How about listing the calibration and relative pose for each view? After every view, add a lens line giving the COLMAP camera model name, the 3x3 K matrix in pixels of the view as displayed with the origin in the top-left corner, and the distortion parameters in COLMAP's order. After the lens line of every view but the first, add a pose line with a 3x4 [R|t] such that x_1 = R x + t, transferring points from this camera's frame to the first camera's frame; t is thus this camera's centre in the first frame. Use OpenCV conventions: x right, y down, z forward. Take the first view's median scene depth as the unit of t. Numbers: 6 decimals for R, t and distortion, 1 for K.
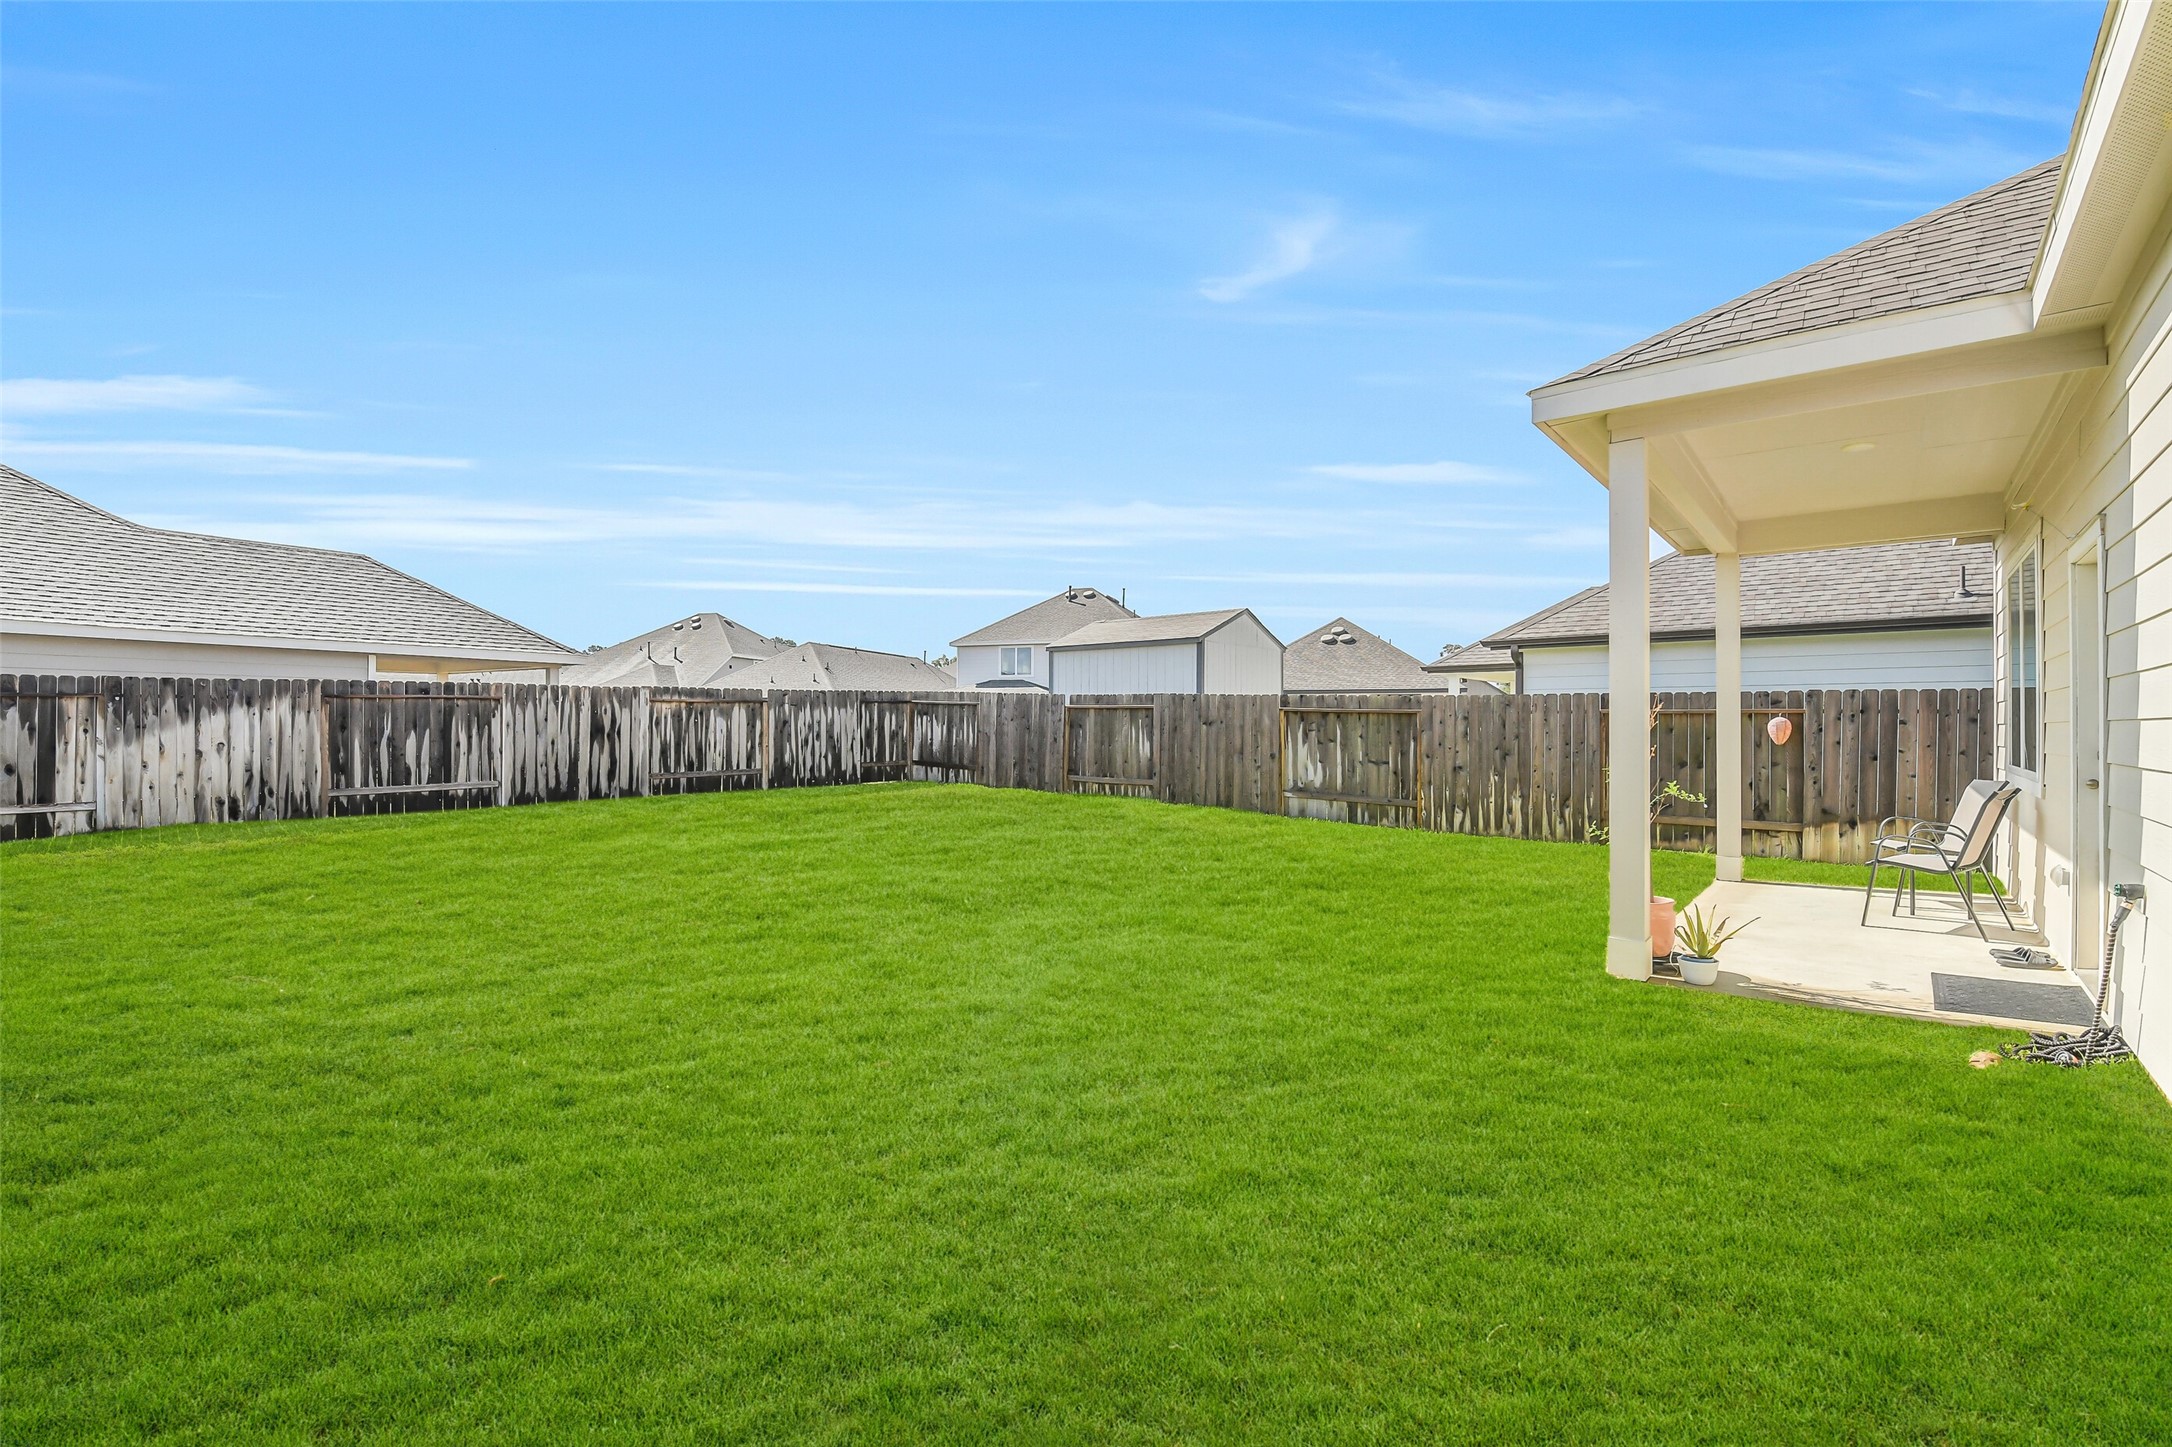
lens RADIAL K [[952.1, 0, 1086.0], [0, 952.1, 723.5], [0, 0, 1]] dist [-0.000783, 0.000240]
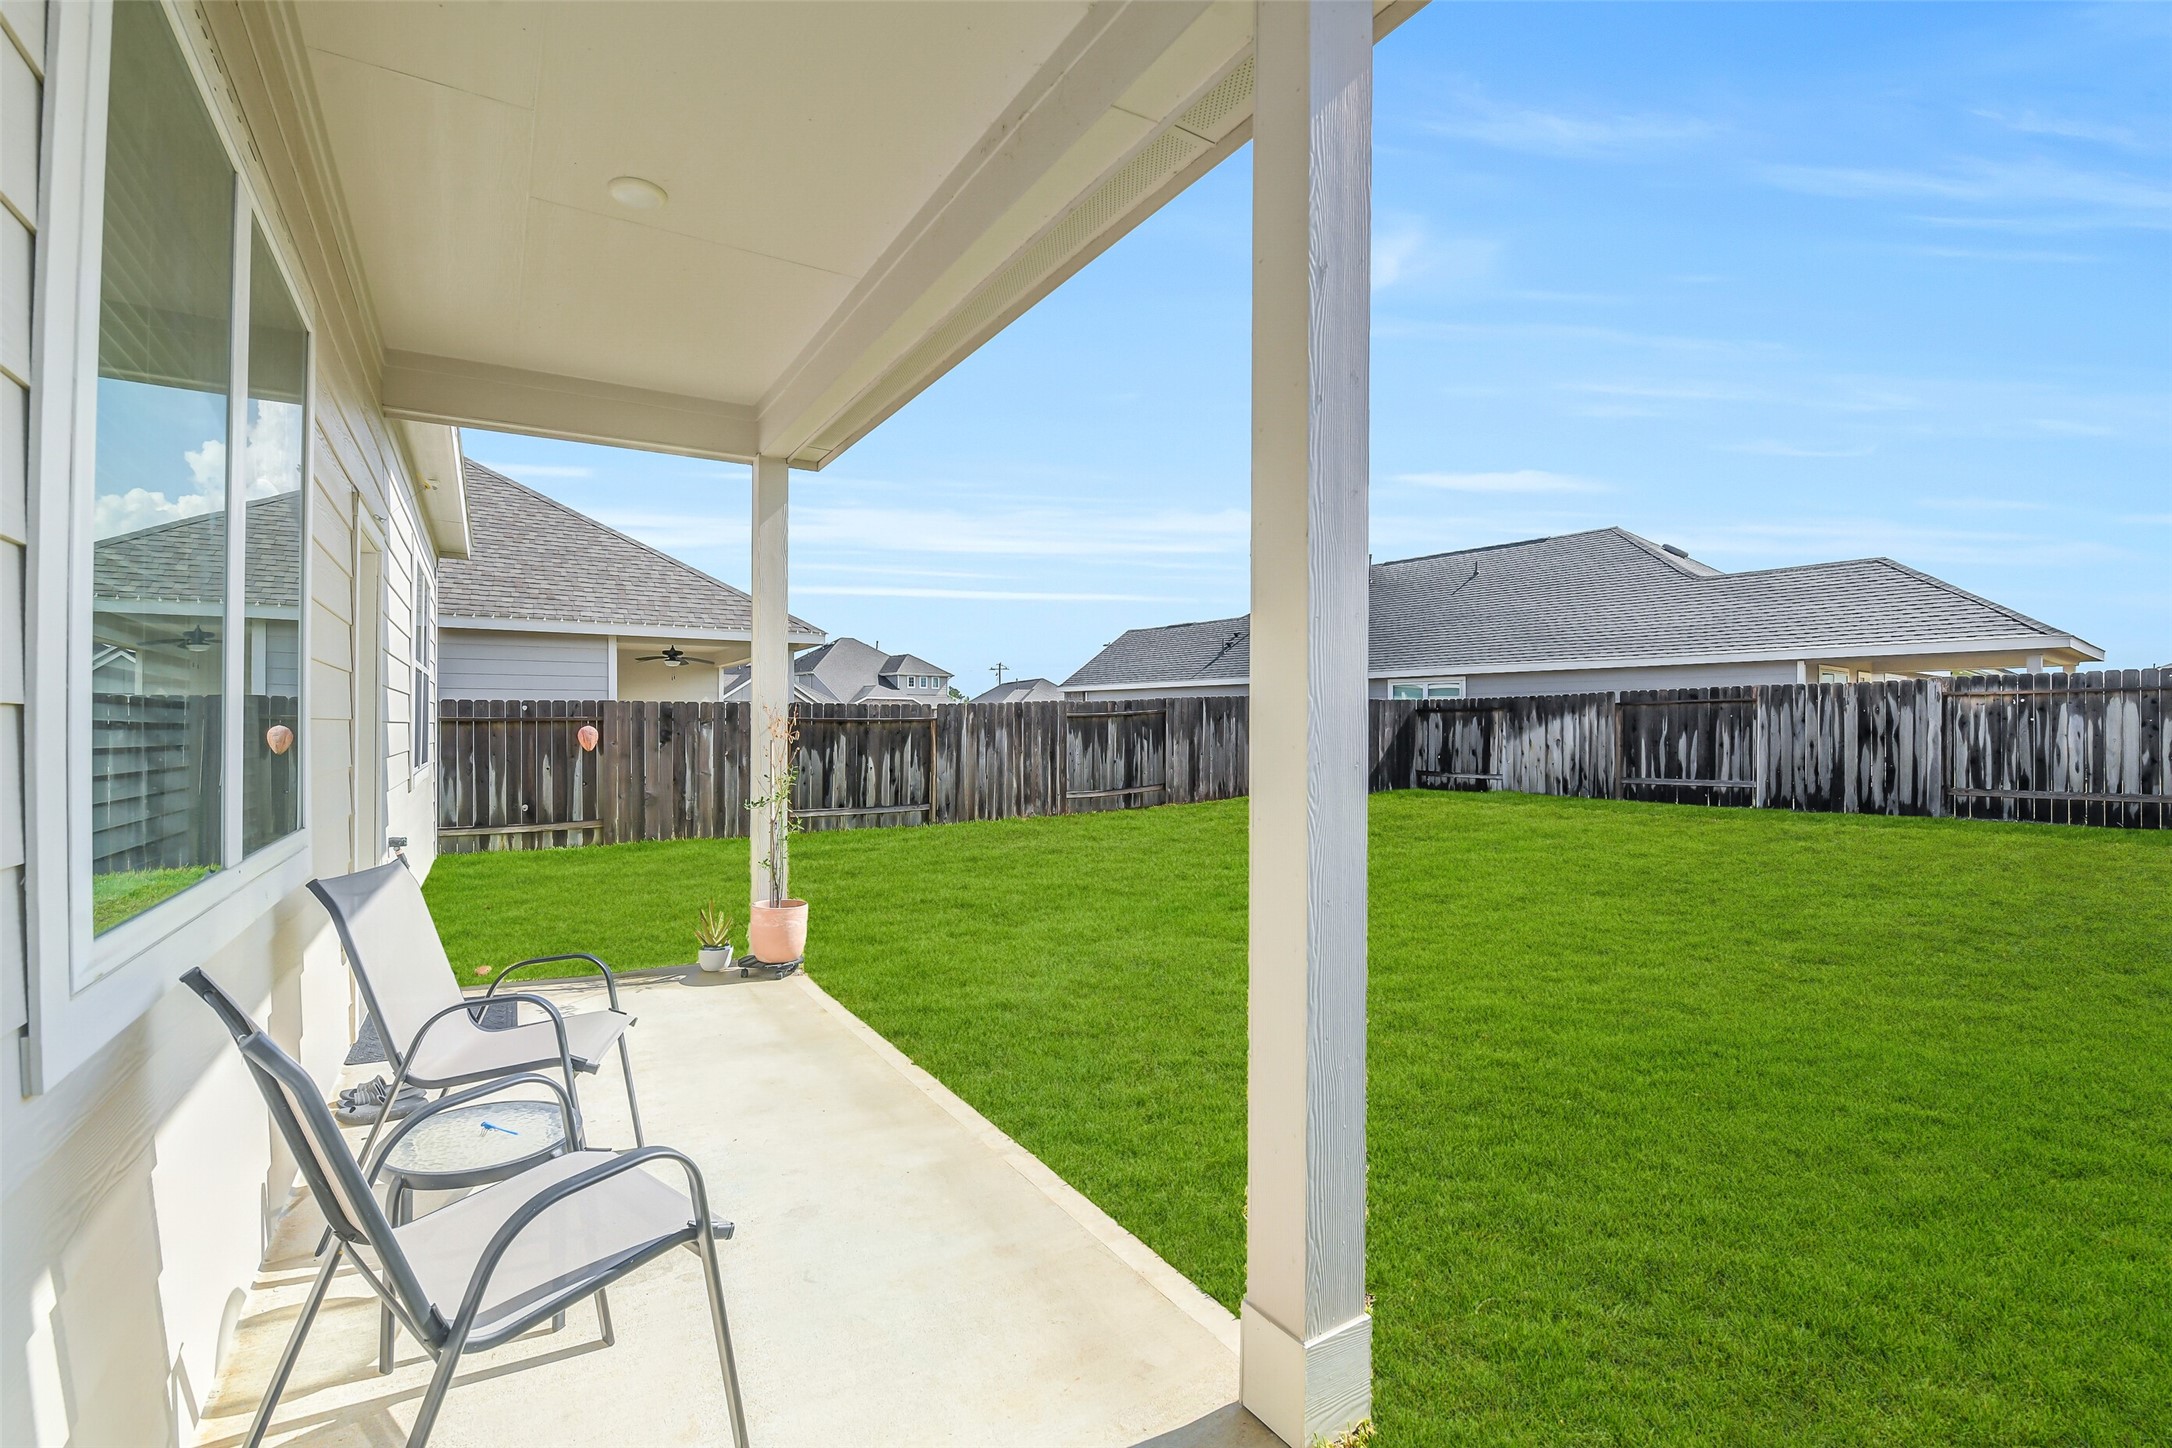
lens RADIAL K [[932.4, 0, 1086.0], [0, 932.4, 724.0], [0, 0, 1]] dist [-0.000039, -0.000408]
pose [[-0.282613, -0.002155, -0.959232, 0.555940], [0.006167, 0.999973, -0.004064, -0.001787], [0.959214, -0.007064, -0.282592, 0.613317]]
